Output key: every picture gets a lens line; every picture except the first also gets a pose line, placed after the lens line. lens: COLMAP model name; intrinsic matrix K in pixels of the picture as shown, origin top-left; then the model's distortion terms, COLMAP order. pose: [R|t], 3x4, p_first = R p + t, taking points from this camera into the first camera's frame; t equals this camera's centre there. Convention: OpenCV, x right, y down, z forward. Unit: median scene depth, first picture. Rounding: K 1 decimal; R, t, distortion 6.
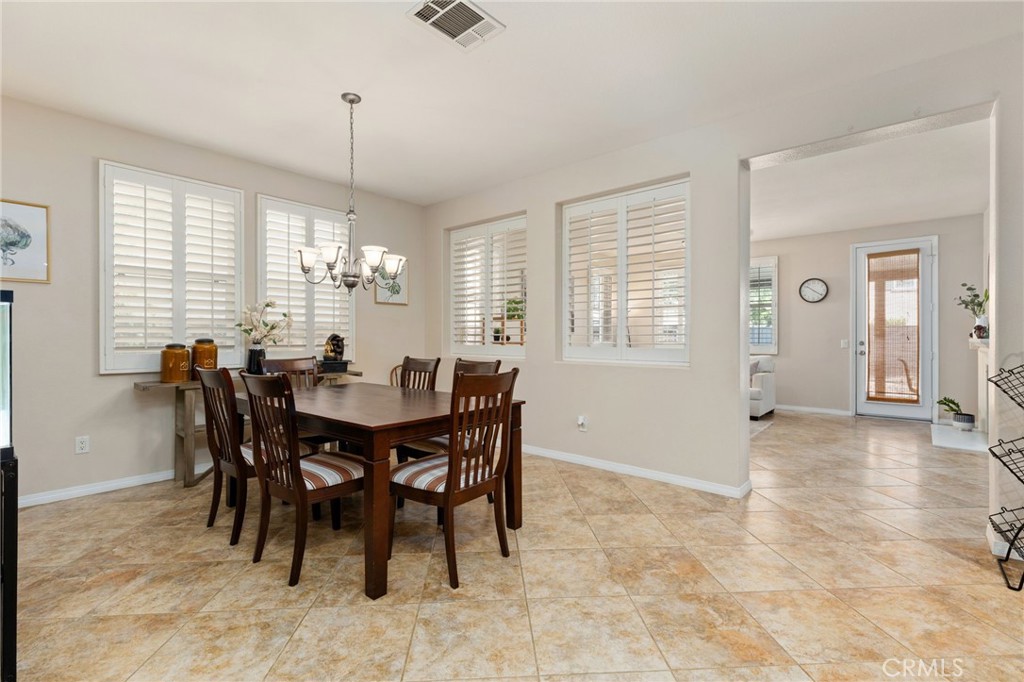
lens RADIAL K [[461.3, 0, 514.1], [0, 461.3, 337.6], [0, 0, 1]] dist [0.003730, 0.000919]
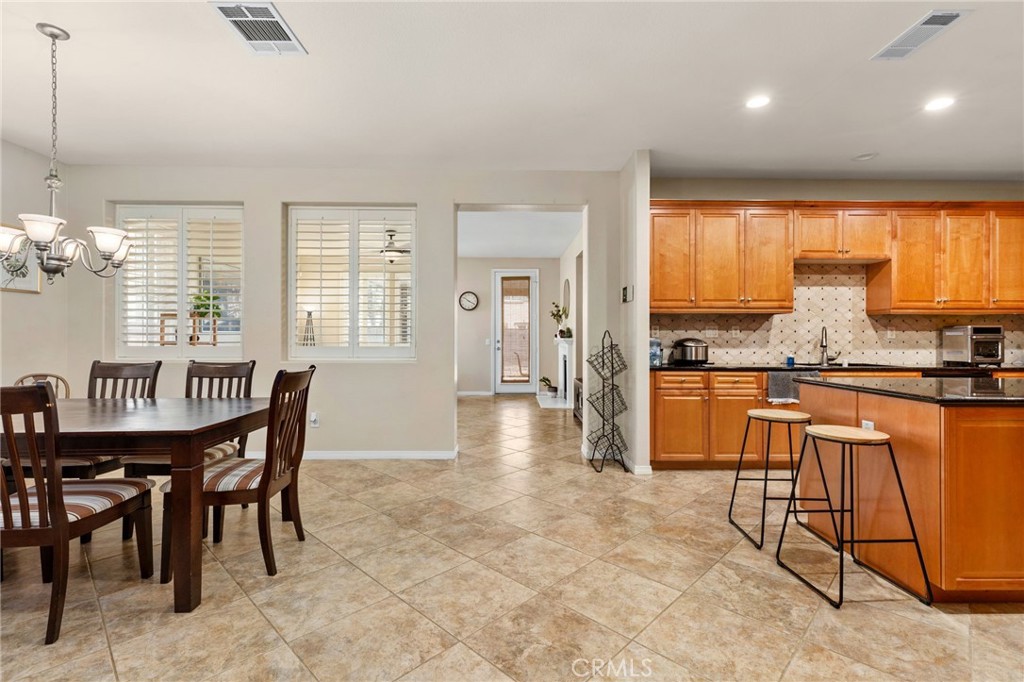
lens RADIAL K [[461.3, 0, 513.8], [0, 461.3, 336.5], [0, 0, 1]] dist [0.003730, 0.000919]
pose [[0.741870, 0.001366, 0.670542, -0.252081], [-0.000316, 0.999999, -0.001687, -0.000658], [-0.670543, 0.001039, 0.741870, -0.089326]]
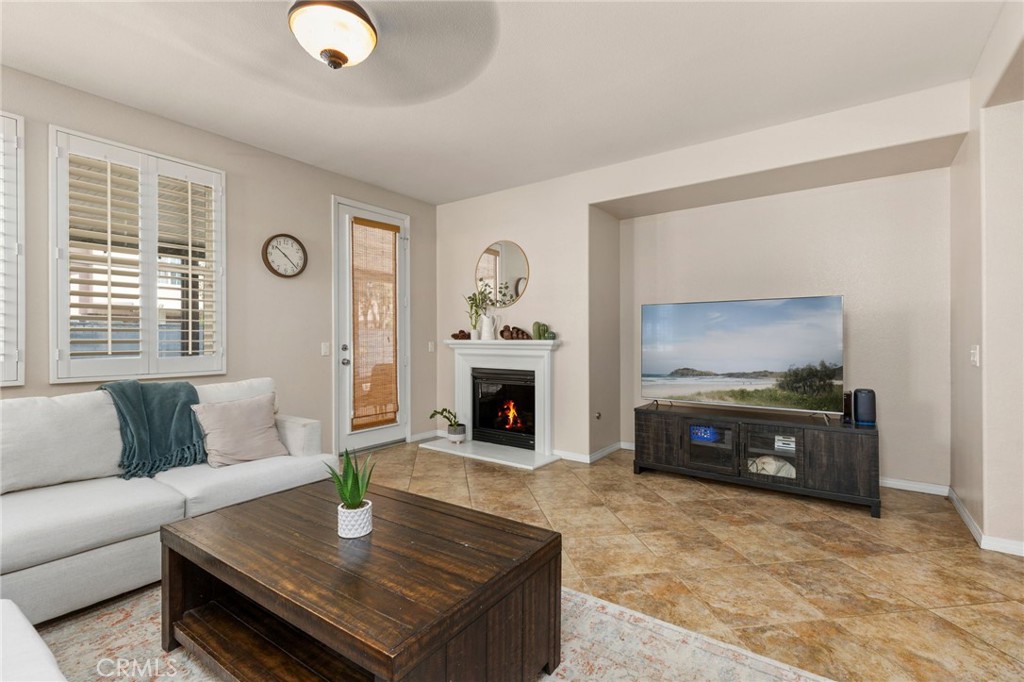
lens RADIAL K [[461.3, 0, 511.2], [0, 461.3, 340.3], [0, 0, 1]] dist [0.003730, 0.000919]
pose [[-0.081823, -0.002894, 0.996643, 0.122099], [0.002695, 0.999991, 0.003125, 0.000572], [-0.996643, 0.002942, -0.081814, 1.548253]]
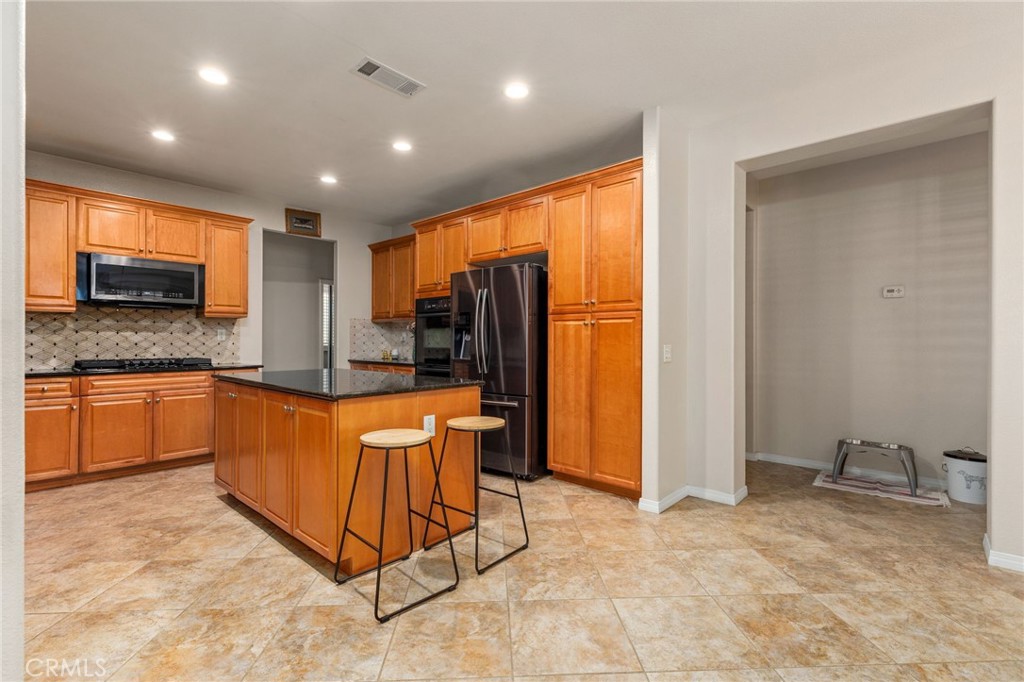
lens RADIAL K [[461.3, 0, 512.2], [0, 461.3, 341.5], [0, 0, 1]] dist [0.003730, 0.000919]
pose [[-0.999798, -0.003653, 0.019753, 0.405702], [-0.003569, 0.999984, 0.004308, -0.003128], [-0.019769, 0.004236, -0.999796, 0.772999]]
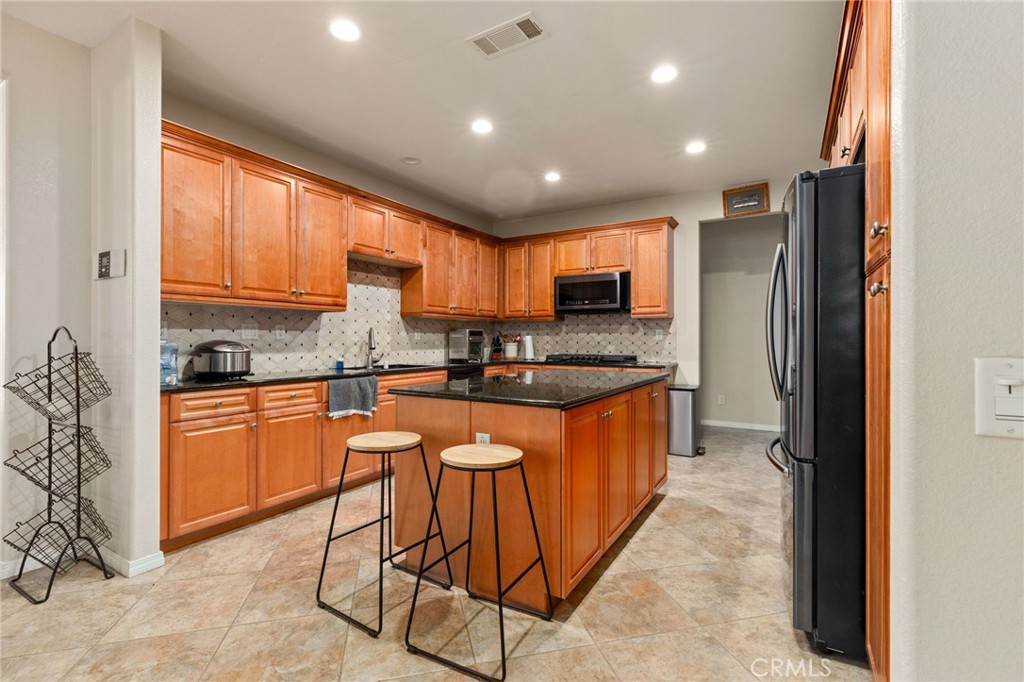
lens RADIAL K [[461.3, 0, 512.7], [0, 461.3, 336.1], [0, 0, 1]] dist [0.003730, 0.000919]
pose [[-0.177562, 0.004584, 0.984099, -0.026061], [-0.000469, 0.999989, -0.004742, -0.002465], [-0.984109, -0.001303, -0.177558, 0.124114]]
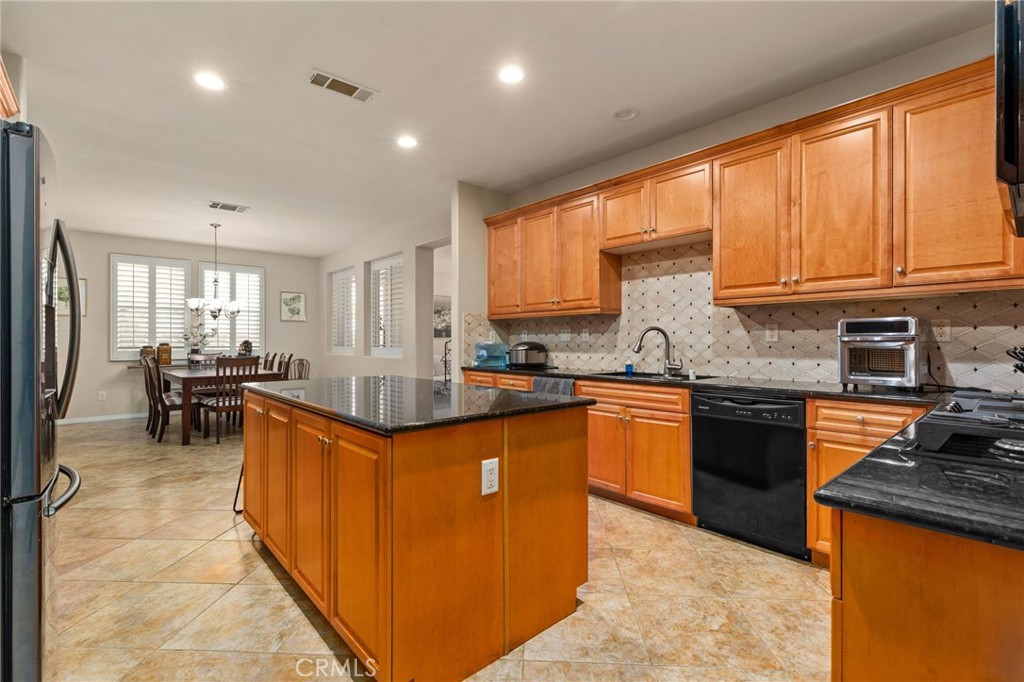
lens RADIAL K [[461.3, 0, 515.1], [0, 461.3, 338.1], [0, 0, 1]] dist [0.003730, 0.000919]
pose [[0.993011, -0.003722, -0.117960, 1.011814], [0.002807, 0.999965, -0.007920, 0.001118], [0.117985, 0.007533, 0.992987, -0.732287]]
